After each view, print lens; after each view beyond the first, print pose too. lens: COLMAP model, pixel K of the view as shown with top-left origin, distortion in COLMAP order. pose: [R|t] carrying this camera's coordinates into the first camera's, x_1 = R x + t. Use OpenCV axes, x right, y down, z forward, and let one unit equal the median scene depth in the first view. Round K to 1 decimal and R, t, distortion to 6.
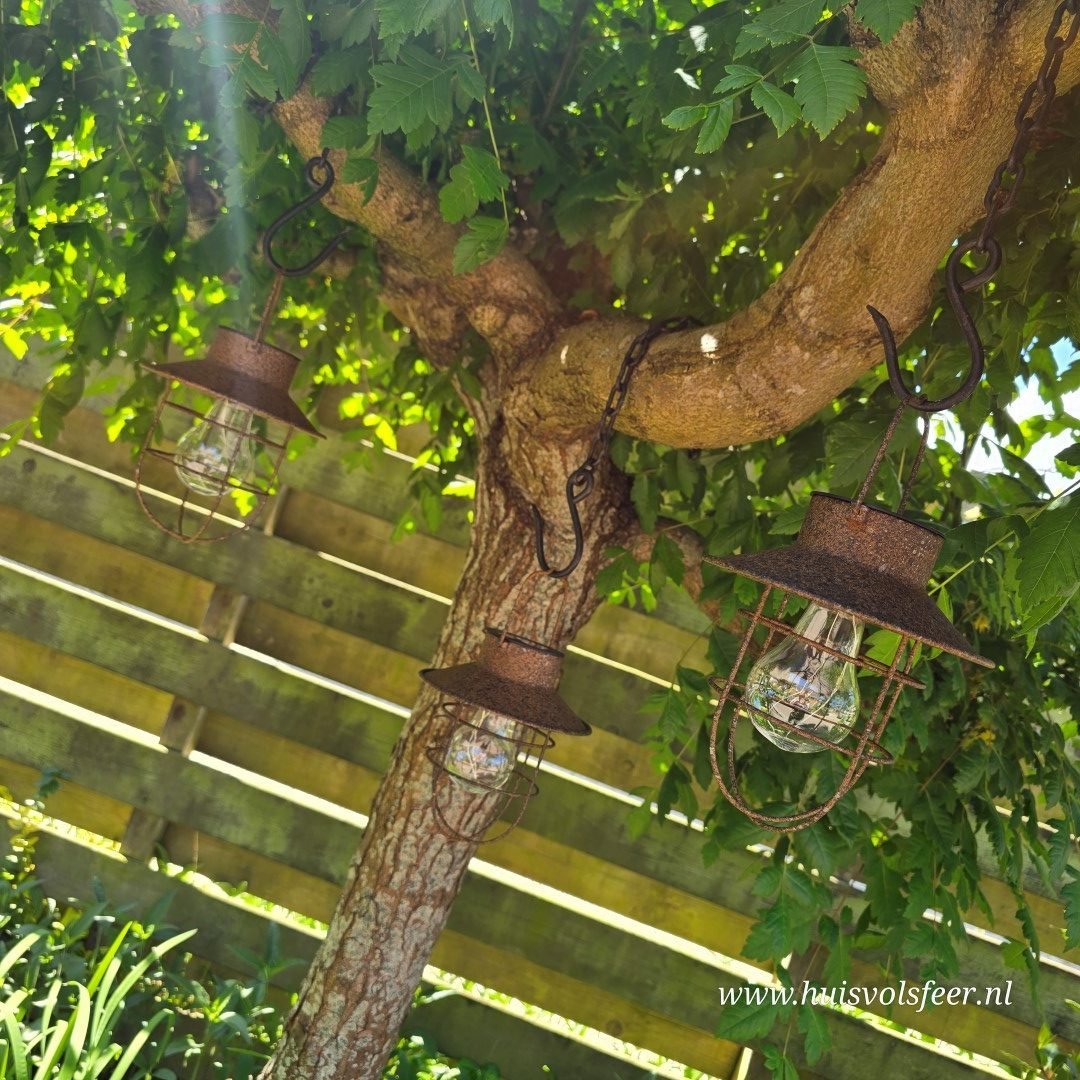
lens RADIAL K [[1011.2, 0, 522.4], [0, 1011.2, 542.8], [0, 0, 1]] dist [0.055156, -0.063163]
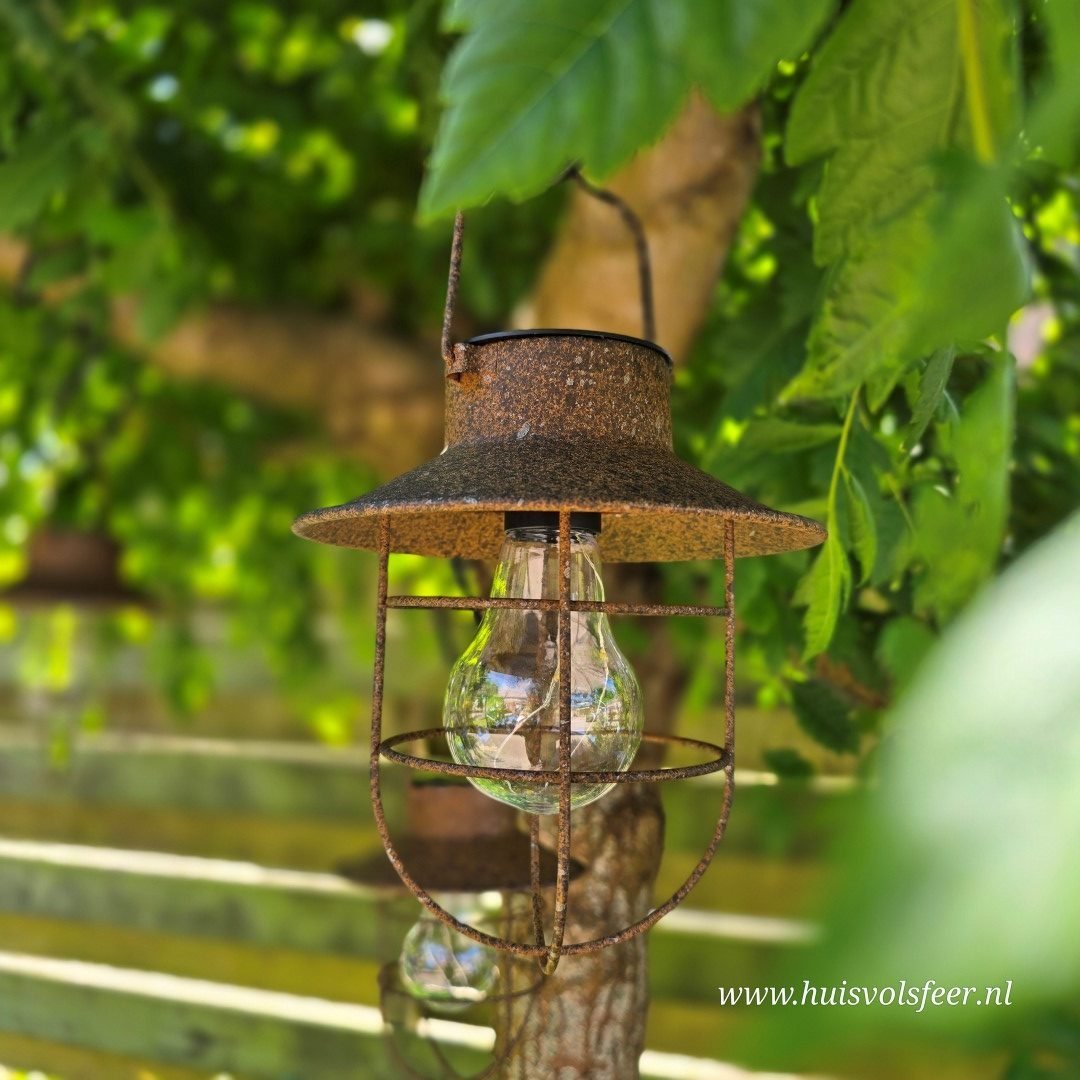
lens RADIAL K [[1026.2, 0, 520.8], [0, 1026.2, 559.7], [0, 0, 1]] dist [0.050113, -0.012834]
pose [[0.906726, -0.351216, -0.233441, 0.201622], [0.304866, 0.928366, -0.212590, 0.090797], [0.291383, 0.121593, 0.948847, 0.213490]]
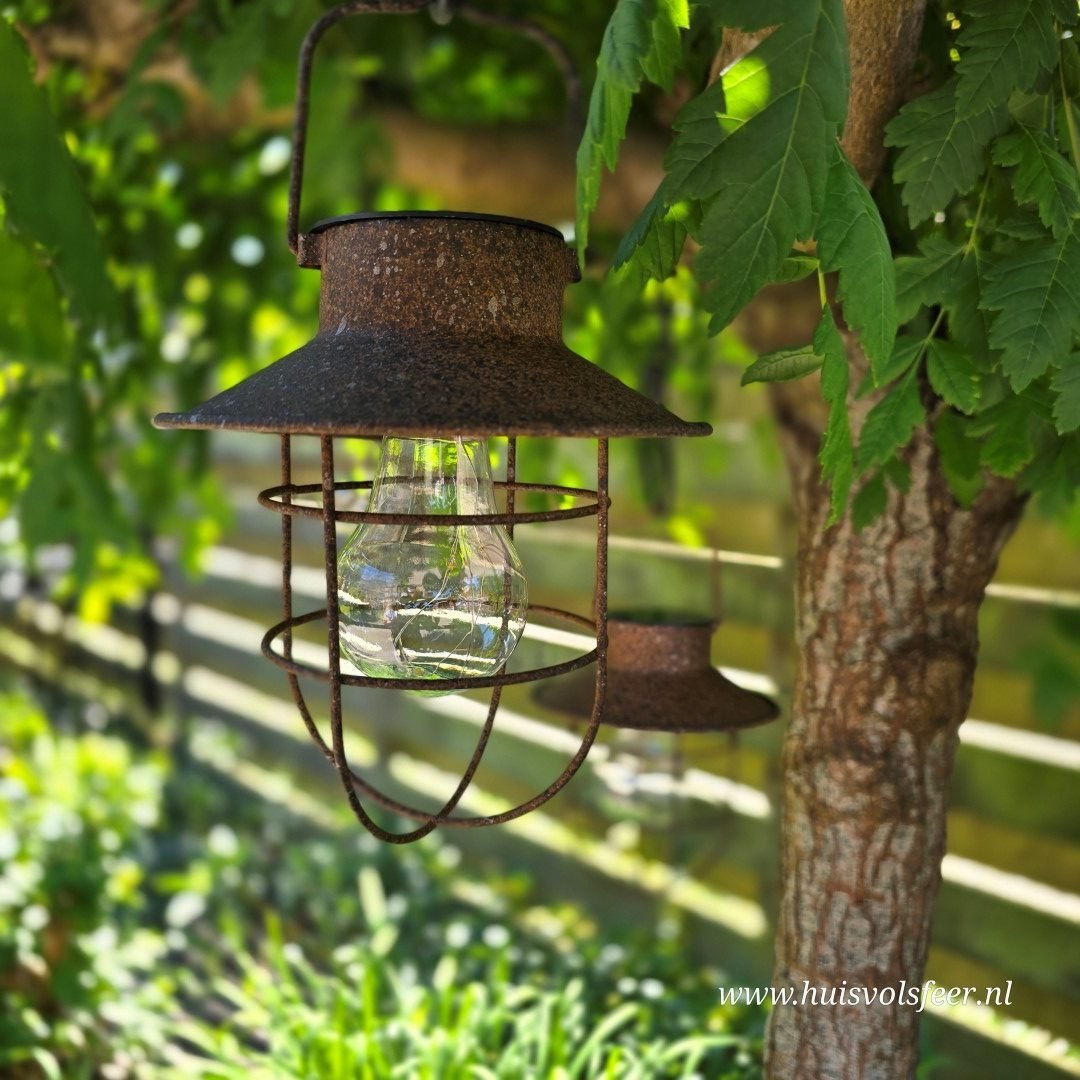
lens RADIAL K [[1011.2, 0, 522.4], [0, 1011.2, 542.8], [0, 0, 1]] dist [0.055156, -0.063163]
pose [[0.699169, -0.256922, -0.667198, 0.327257], [0.209801, 0.965846, -0.152069, 0.102932], [0.683481, -0.033657, 0.729192, 0.297808]]
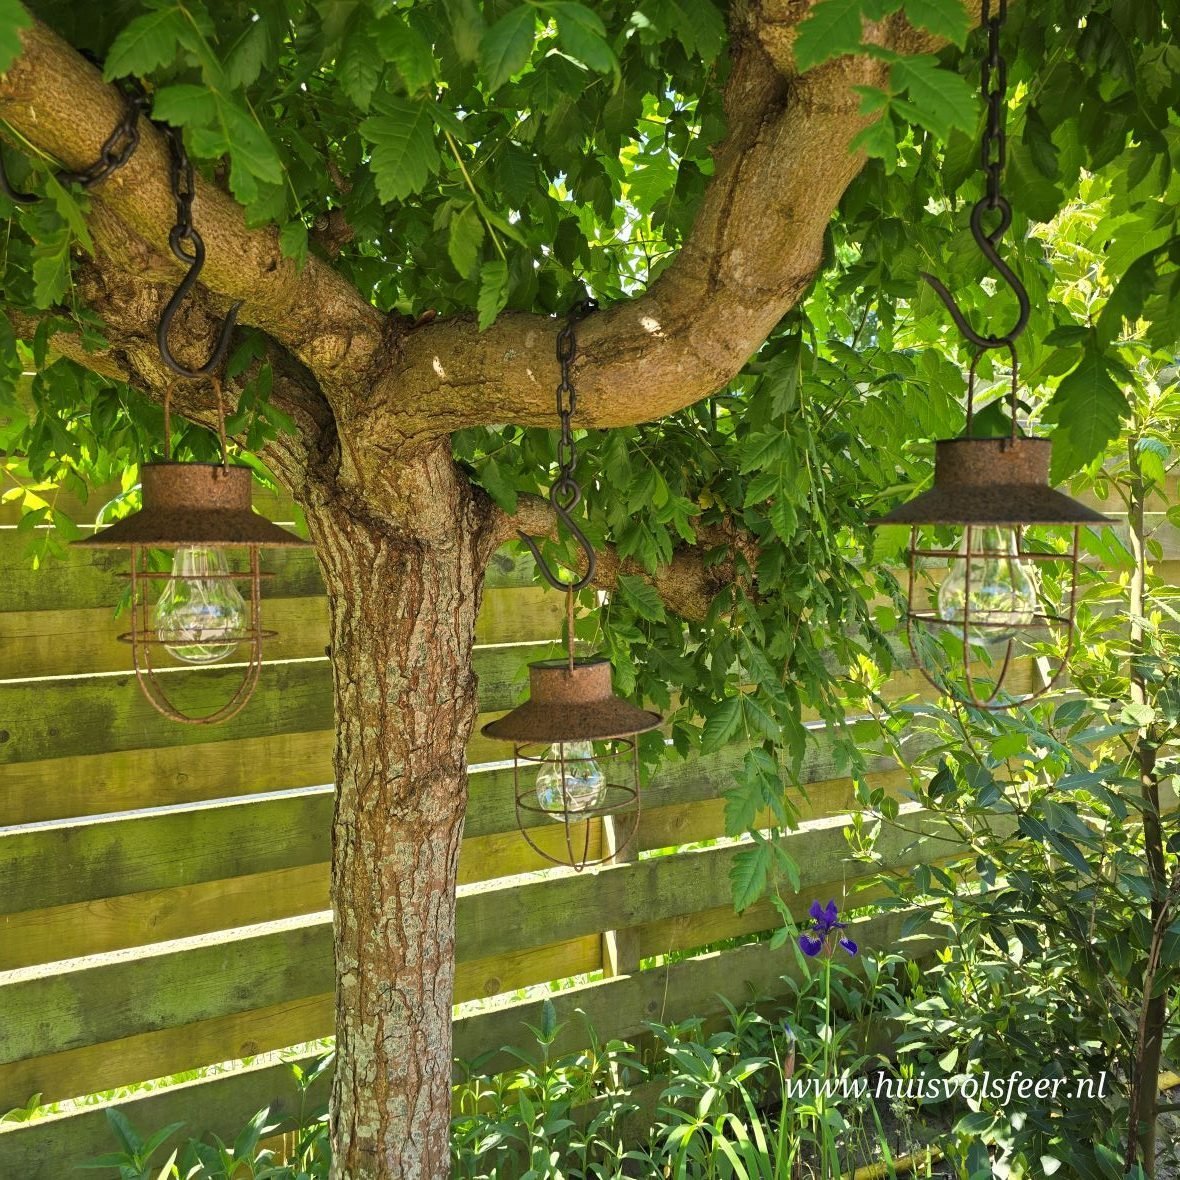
lens RADIAL K [[1105.6, 0, 600.4], [0, 1105.6, 593.5], [0, 0, 1]] dist [0.069161, -0.058347]
pose [[0.786305, -0.388600, 0.480327, -0.350537], [0.321349, 0.921230, 0.219250, -0.144216], [-0.527692, -0.018045, 0.849244, 0.047128]]
